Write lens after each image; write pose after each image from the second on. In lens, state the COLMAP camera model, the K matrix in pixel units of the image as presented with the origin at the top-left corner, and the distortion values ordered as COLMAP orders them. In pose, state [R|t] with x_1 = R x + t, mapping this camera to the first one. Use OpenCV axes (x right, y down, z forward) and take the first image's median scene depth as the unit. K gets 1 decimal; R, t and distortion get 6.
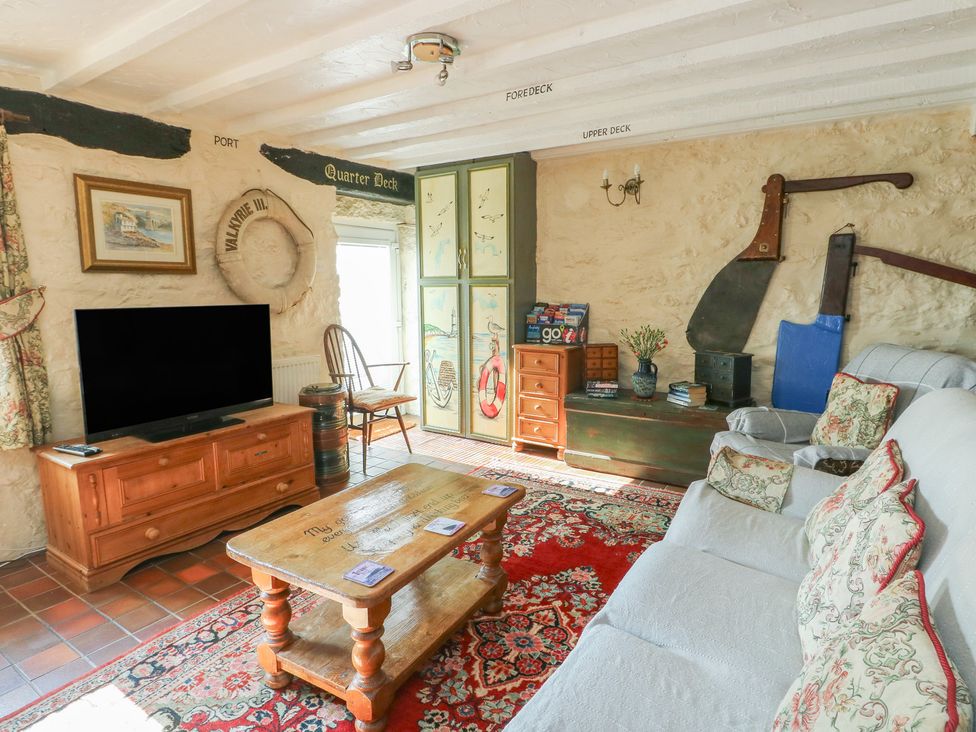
lens RADIAL K [[551.2, 0, 491.0], [0, 551.2, 364.2], [0, 0, 1]] dist [0.000052, -0.013116]
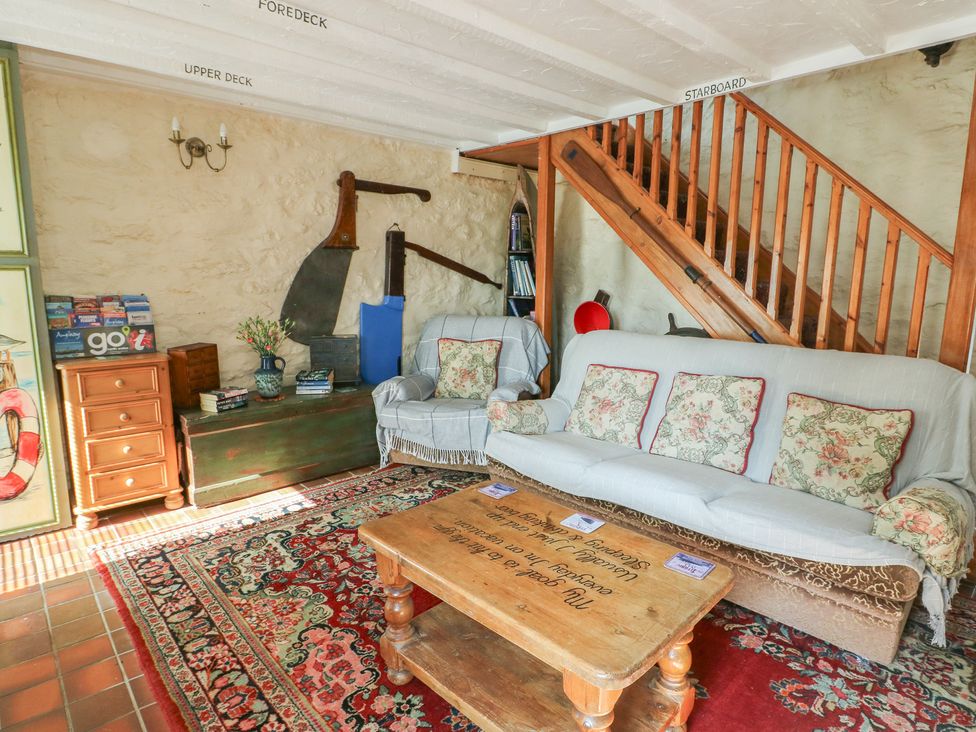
lens RADIAL K [[551.2, 0, 491.0], [0, 551.2, 364.2], [0, 0, 1]] dist [0.000052, -0.013116]
pose [[0.250036, -0.149871, 0.956567, -0.495656], [0.129022, 0.984294, 0.120490, -0.055319], [-0.959602, 0.093291, 0.265446, 0.436790]]
